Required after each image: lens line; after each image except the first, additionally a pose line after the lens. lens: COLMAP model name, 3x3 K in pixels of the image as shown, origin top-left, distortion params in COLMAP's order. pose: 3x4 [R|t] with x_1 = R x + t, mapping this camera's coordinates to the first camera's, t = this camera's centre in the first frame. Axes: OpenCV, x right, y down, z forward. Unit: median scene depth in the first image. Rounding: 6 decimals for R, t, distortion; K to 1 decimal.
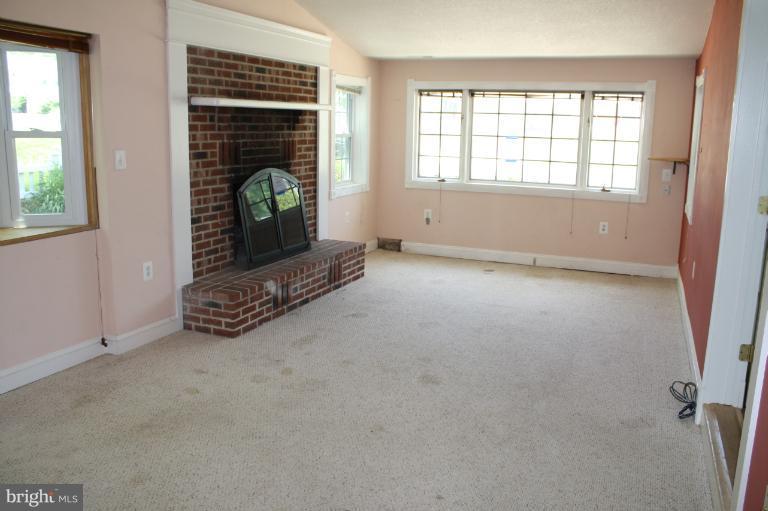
lens RADIAL K [[639.4, 0, 389.4], [0, 639.4, 253.8], [0, 0, 1]] dist [-0.170177, 0.140030]
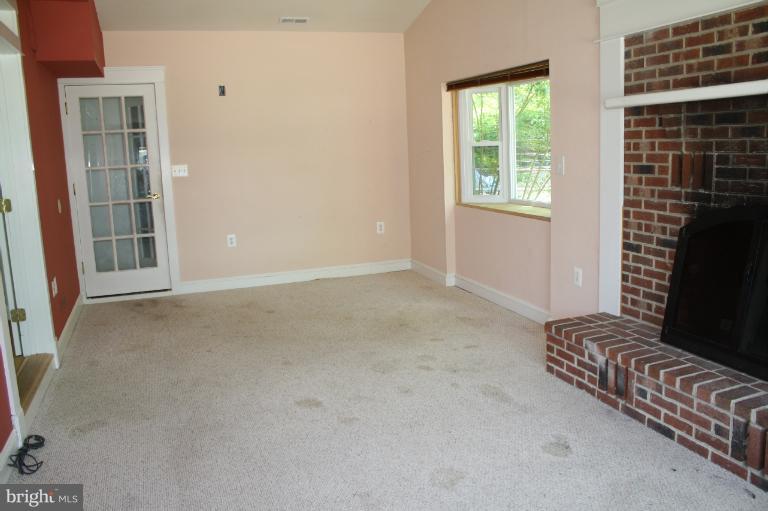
lens RADIAL K [[639.4, 0, 389.4], [0, 639.4, 253.8], [0, 0, 1]] dist [-0.170177, 0.140030]
pose [[-0.733919, 0.119538, -0.668635, 0.465807], [-0.112552, 0.949381, 0.293270, -0.245571], [0.669847, 0.290493, -0.683315, 1.330661]]
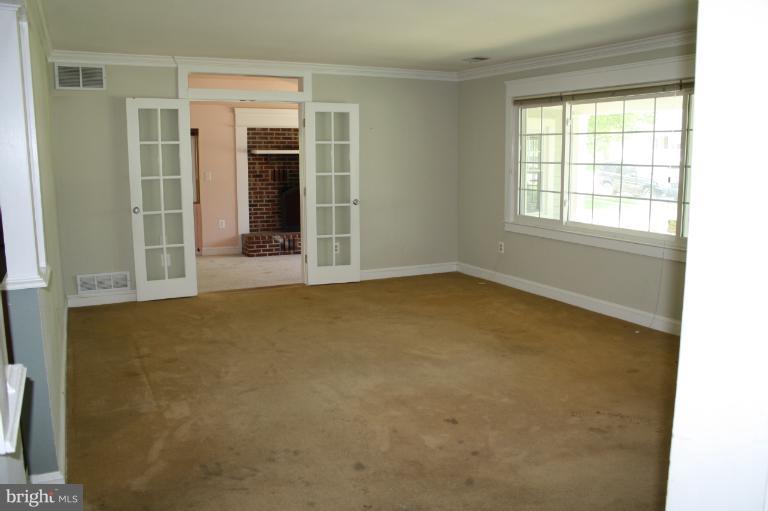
lens RADIAL K [[639.4, 0, 389.4], [0, 639.4, 253.8], [0, 0, 1]] dist [-0.170177, 0.140030]
pose [[0.760231, 0.074818, -0.645331, 1.475463], [-0.113799, 0.993324, -0.018898, 0.101364], [0.639609, 0.087805, 0.763670, -0.367480]]
